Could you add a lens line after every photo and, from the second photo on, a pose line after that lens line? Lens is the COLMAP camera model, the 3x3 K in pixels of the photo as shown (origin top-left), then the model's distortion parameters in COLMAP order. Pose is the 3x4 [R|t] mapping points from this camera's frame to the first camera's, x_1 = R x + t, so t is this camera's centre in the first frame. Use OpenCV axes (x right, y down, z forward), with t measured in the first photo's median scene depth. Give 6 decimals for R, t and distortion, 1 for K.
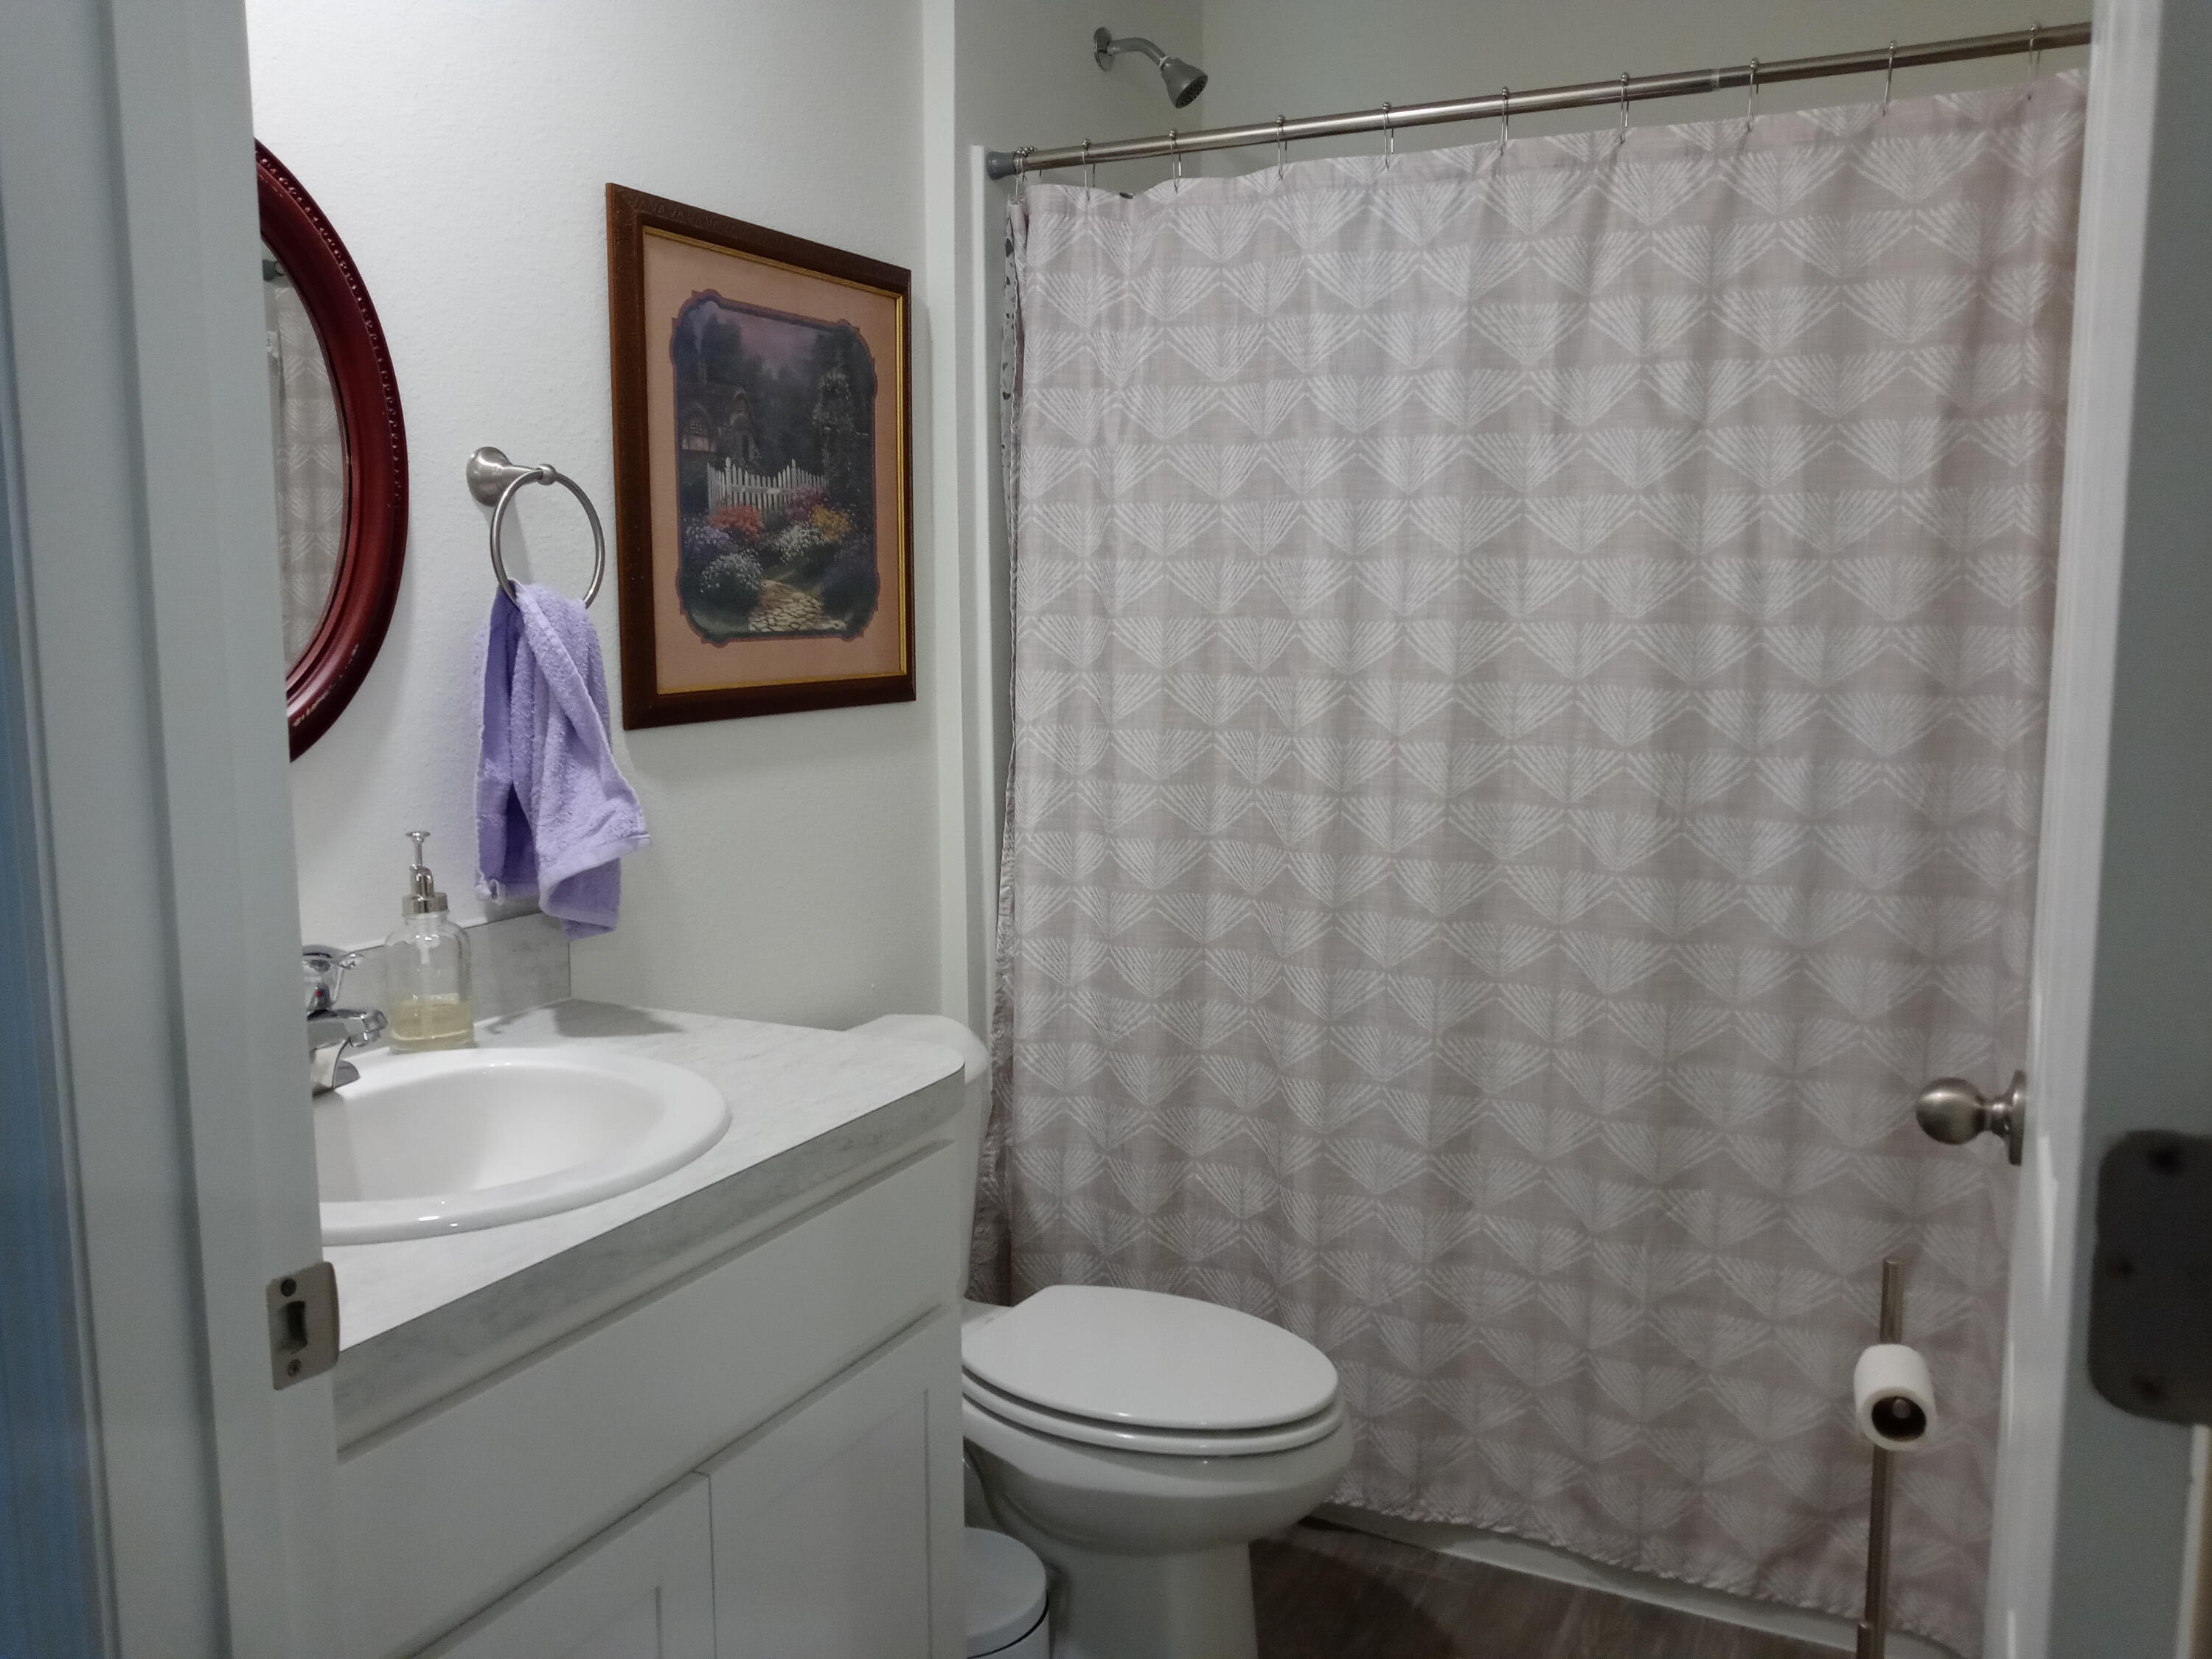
lens RADIAL K [[1772.1, 0, 1153.7], [0, 1772.1, 831.9], [0, 0, 1]] dist [0.022955, -0.053942]
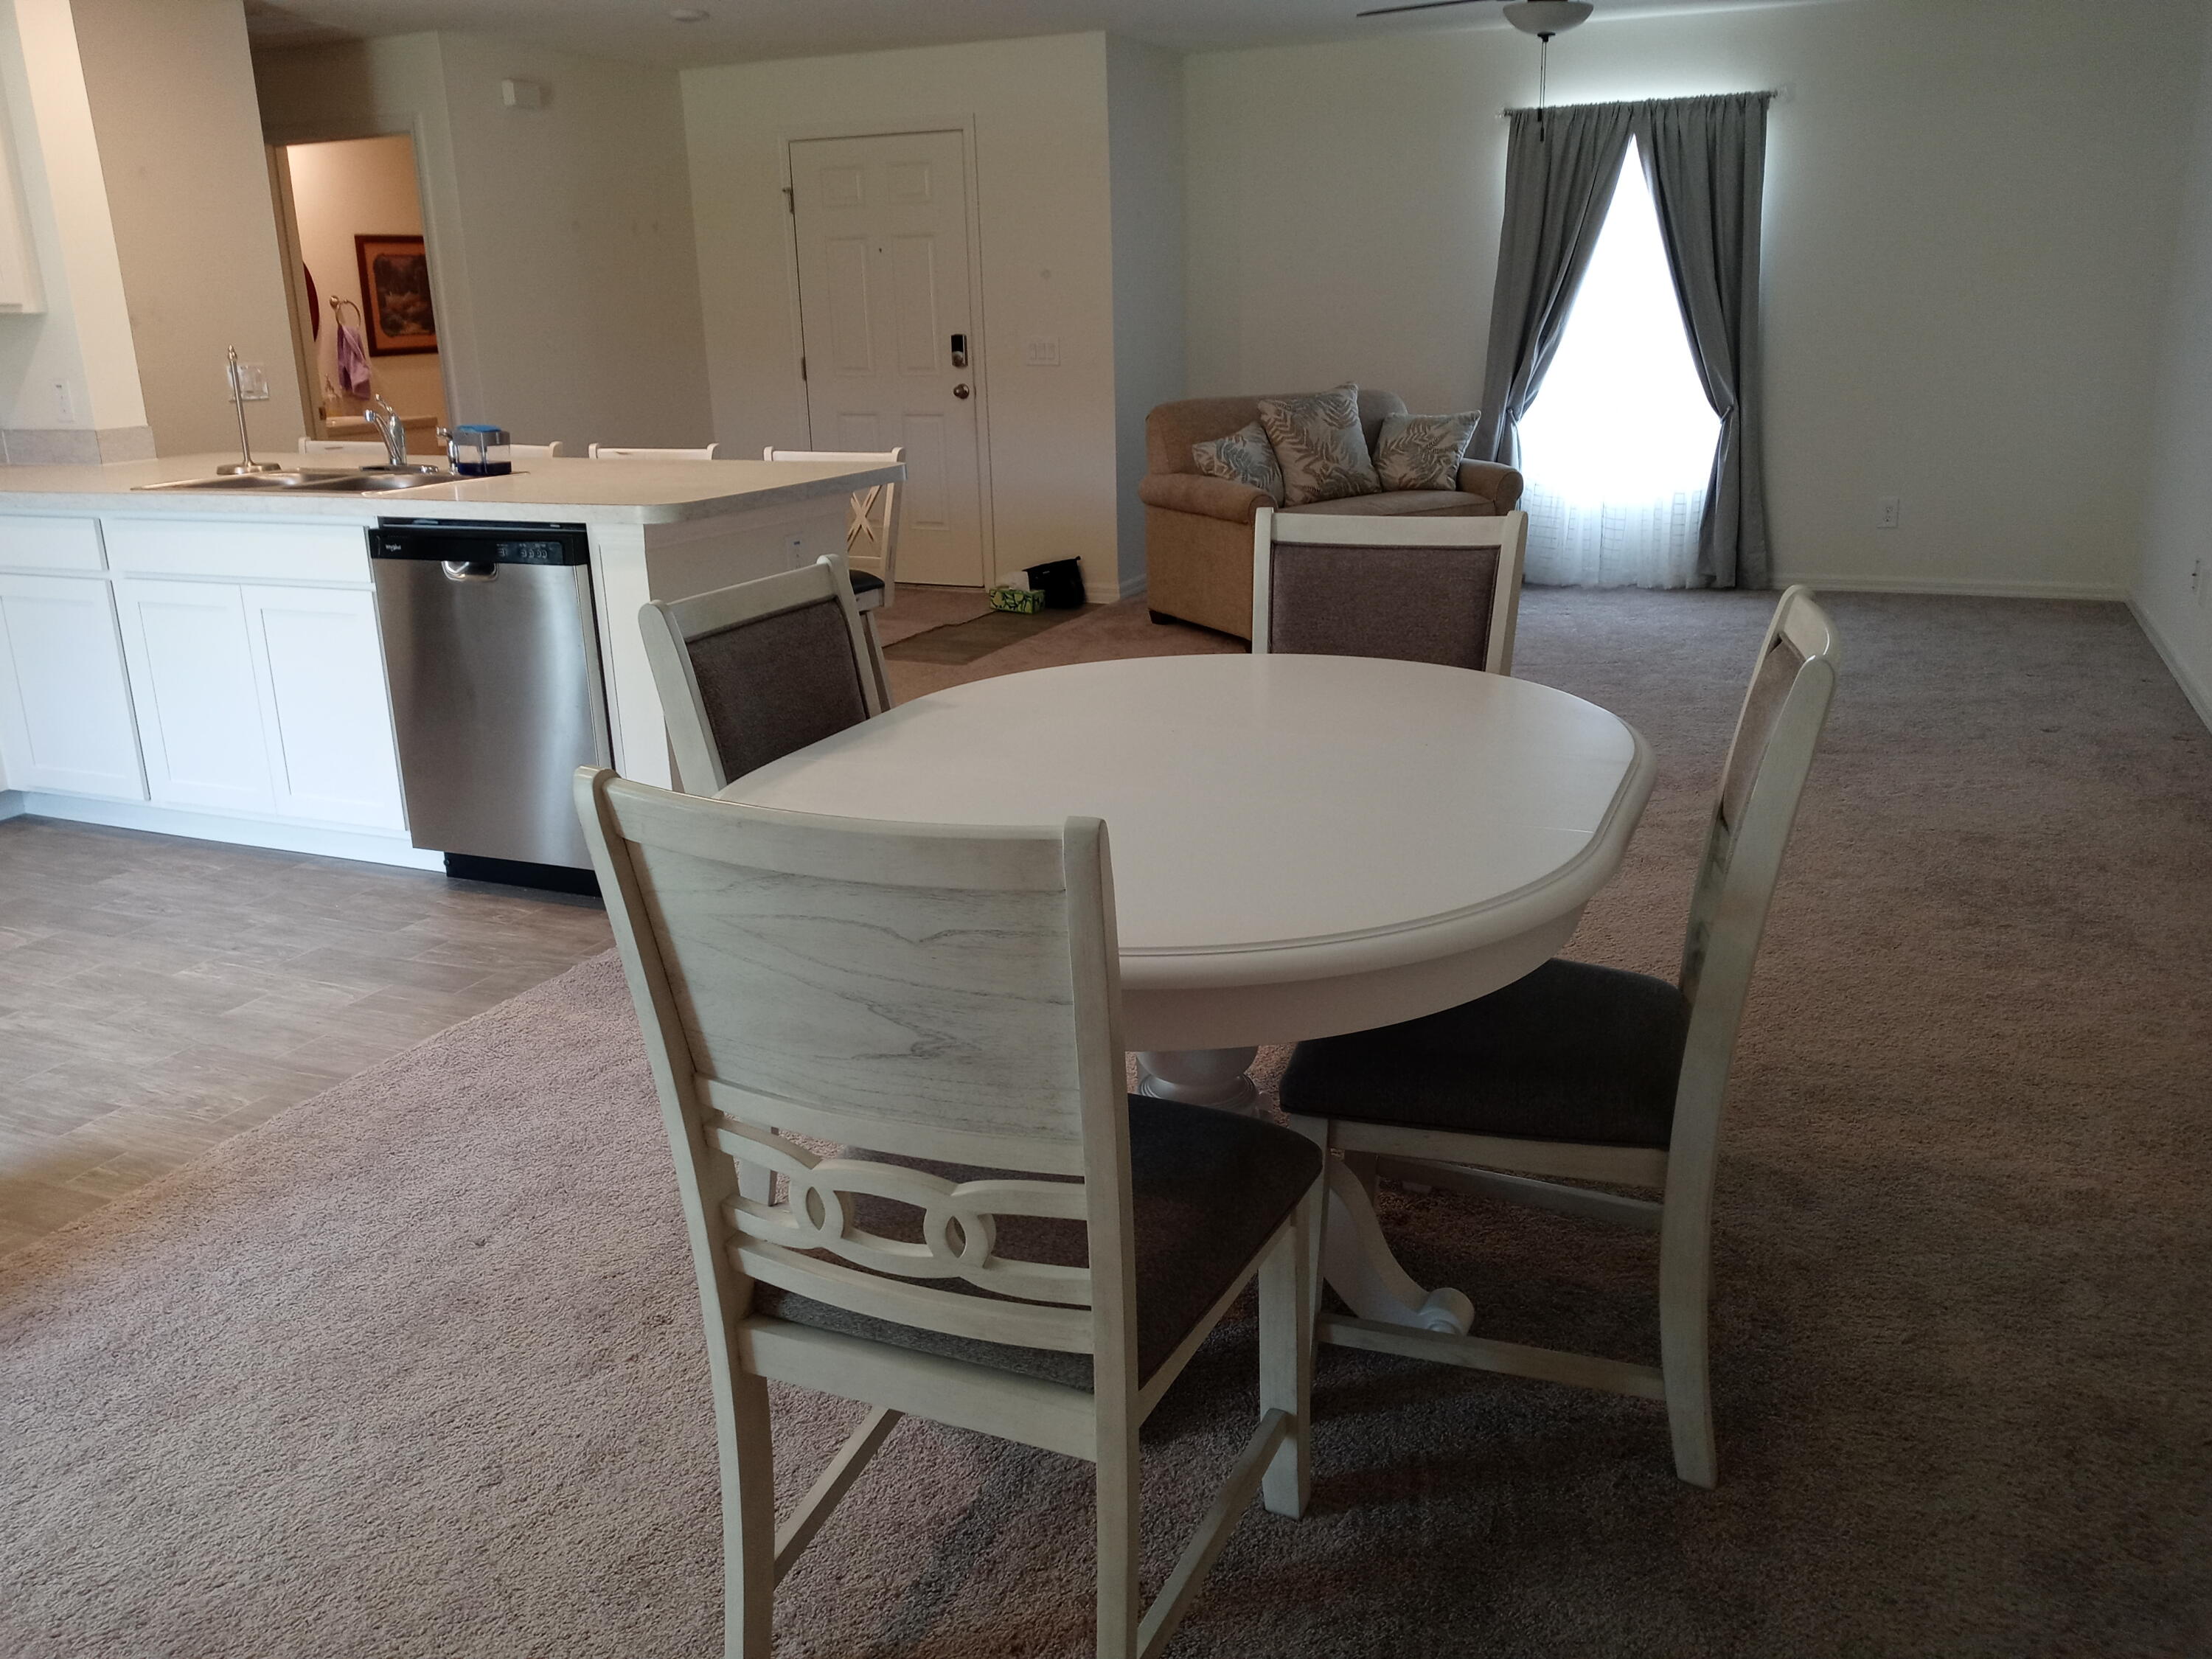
lens RADIAL K [[1742.1, 0, 1106.0], [0, 1742.1, 829.5], [0, 0, 1]] dist [0.015856, -0.058385]
pose [[0.998989, -0.032049, 0.031515, 1.299638], [0.026426, 0.985947, 0.164955, 0.415092], [-0.036359, -0.163956, 0.985797, -3.387738]]
